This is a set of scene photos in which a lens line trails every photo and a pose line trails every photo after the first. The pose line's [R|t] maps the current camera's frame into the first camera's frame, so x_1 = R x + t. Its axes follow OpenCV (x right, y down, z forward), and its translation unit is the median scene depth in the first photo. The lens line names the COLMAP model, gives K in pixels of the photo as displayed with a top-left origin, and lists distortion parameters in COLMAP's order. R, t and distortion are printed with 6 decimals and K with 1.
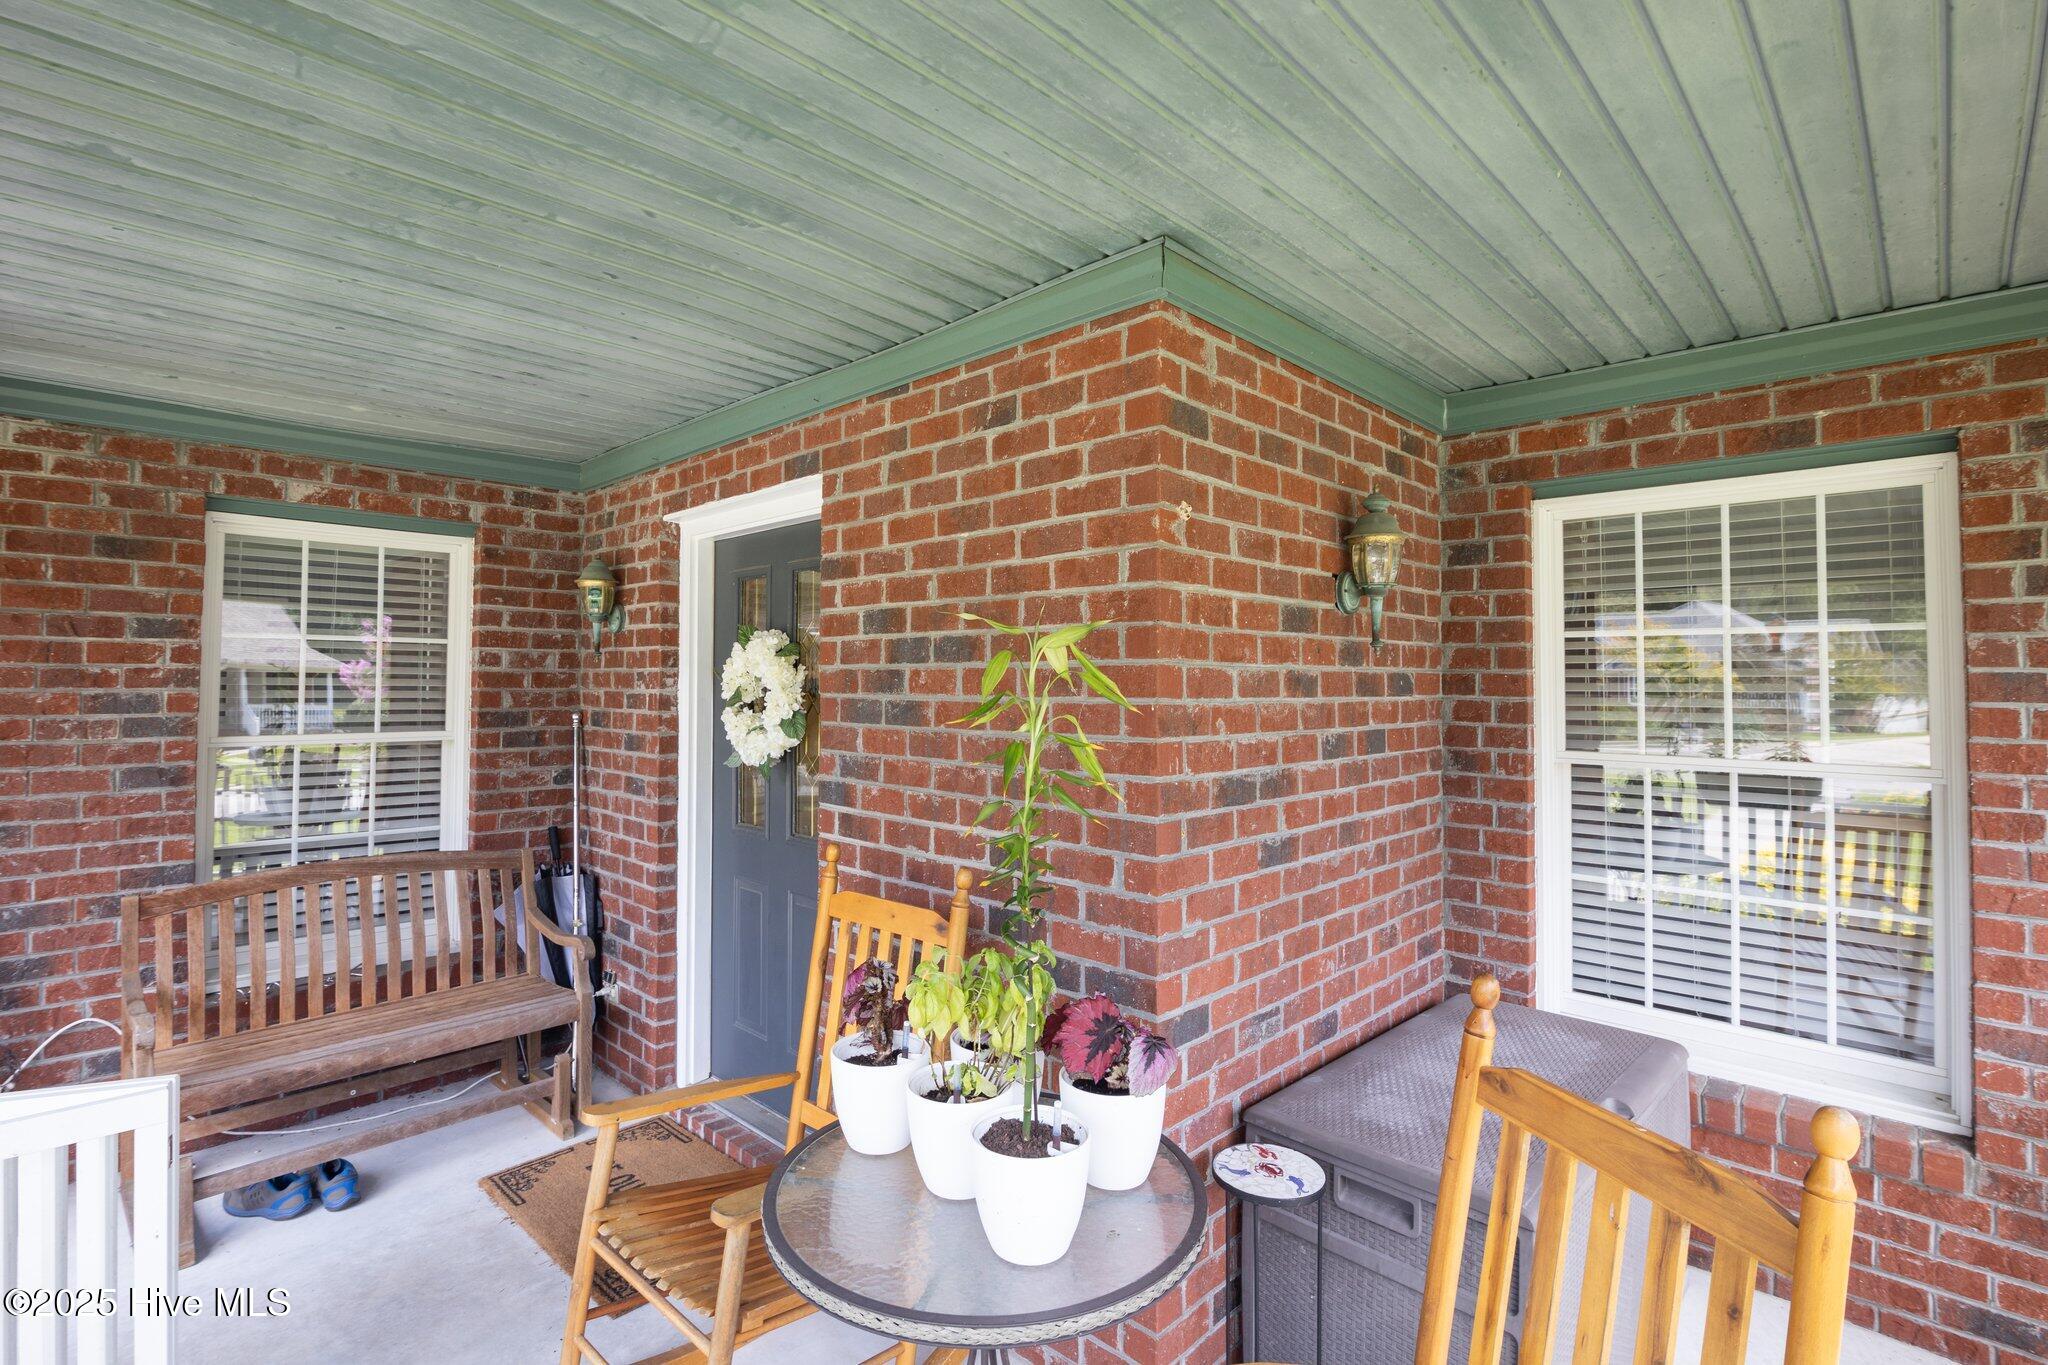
lens RADIAL K [[938.2, 0, 1028.0], [0, 938.2, 680.5], [0, 0, 1]] dist [-0.002641, 0.000227]
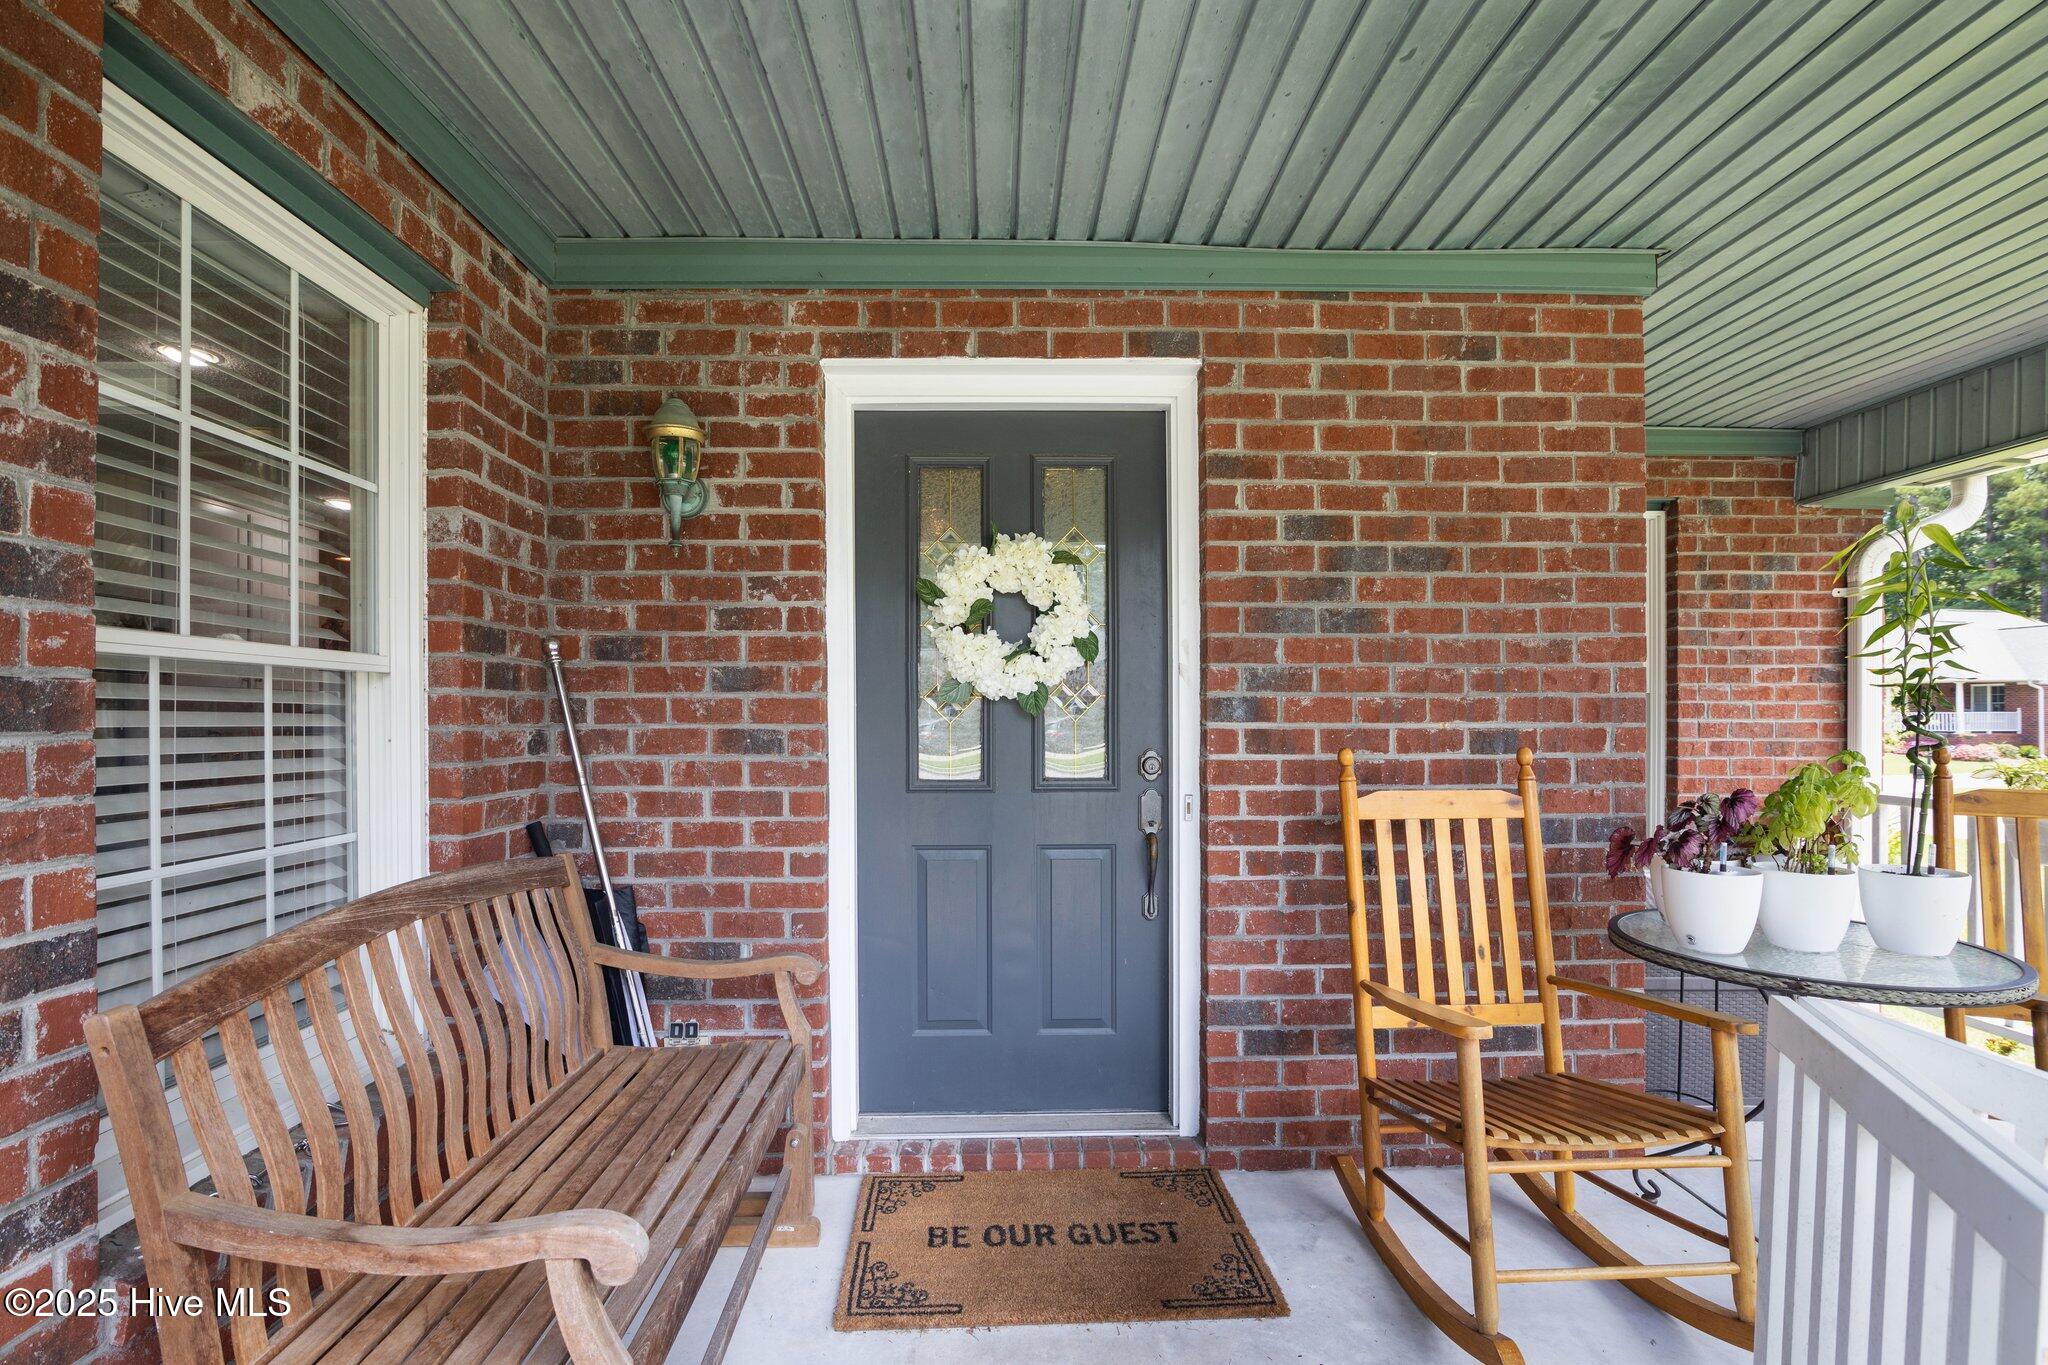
lens RADIAL K [[918.9, 0, 996.6], [0, 918.9, 730.8], [0, 0, 1]] dist [-0.003799, -0.000193]
pose [[0.709020, -0.019829, 0.704909, -1.118645], [0.002785, 0.999676, 0.025319, 0.129100], [-0.705182, -0.015989, 0.708846, 0.573528]]
